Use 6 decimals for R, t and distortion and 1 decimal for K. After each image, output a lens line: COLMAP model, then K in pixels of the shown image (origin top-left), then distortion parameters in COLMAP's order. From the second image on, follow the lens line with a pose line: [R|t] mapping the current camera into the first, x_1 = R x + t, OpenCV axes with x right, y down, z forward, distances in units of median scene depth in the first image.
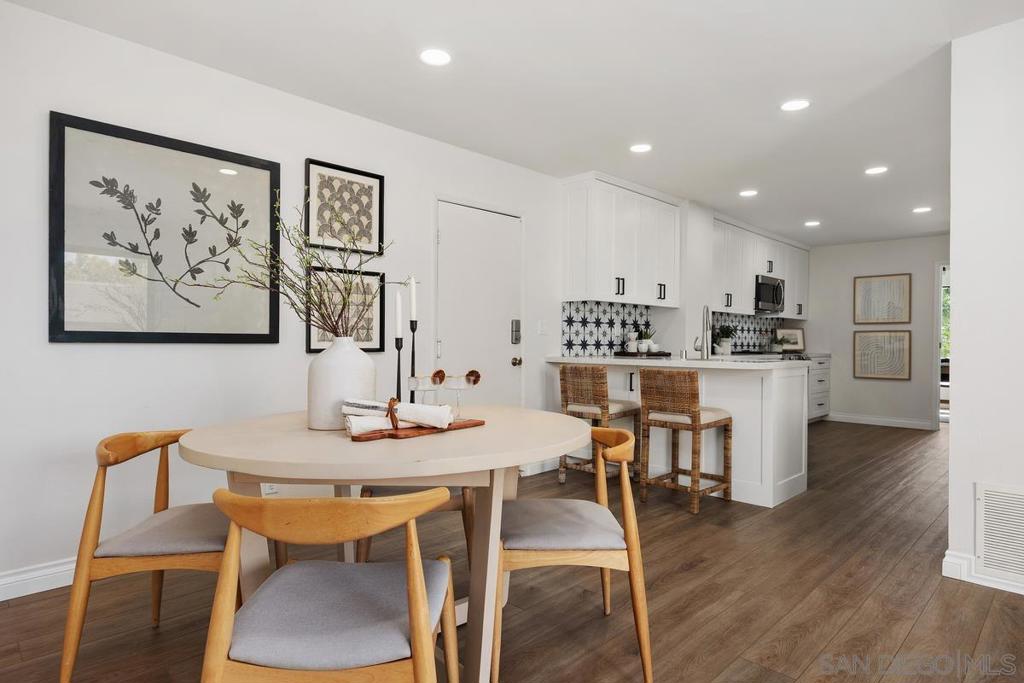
lens RADIAL K [[571.7, 0, 508.3], [0, 571.7, 345.2], [0, 0, 1]] dist [0.007173, 0.000047]
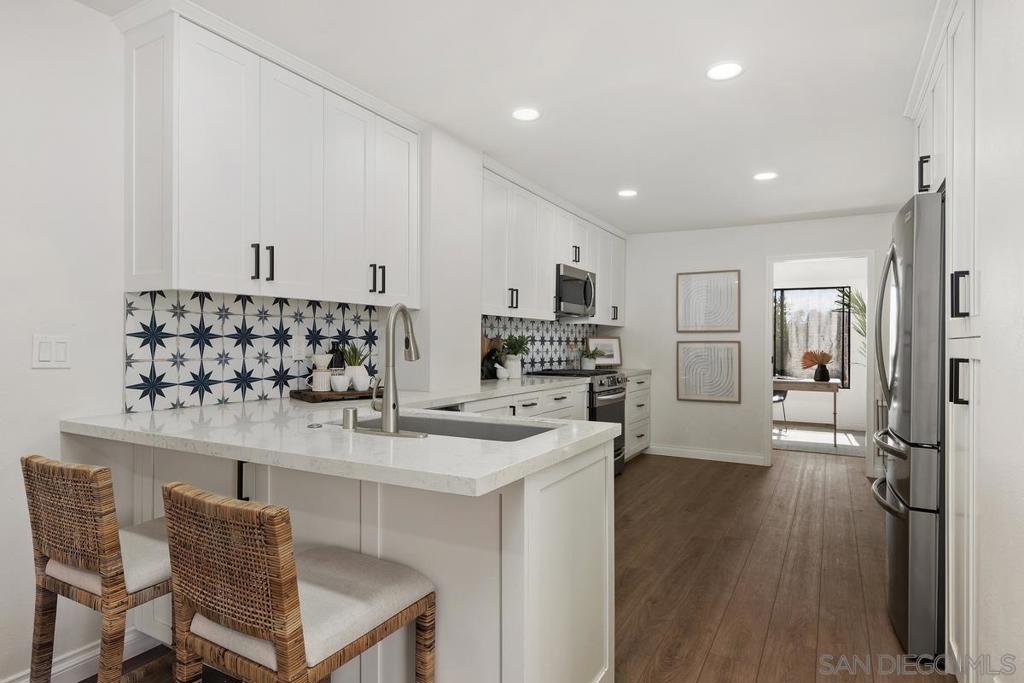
lens RADIAL K [[571.7, 0, 514.1], [0, 571.7, 341.5], [0, 0, 1]] dist [0.007173, 0.000047]
pose [[0.960079, -0.004906, 0.279685, 0.185461], [0.007441, 0.999940, -0.008004, -0.022037], [-0.279629, 0.009765, 0.960059, 0.339729]]
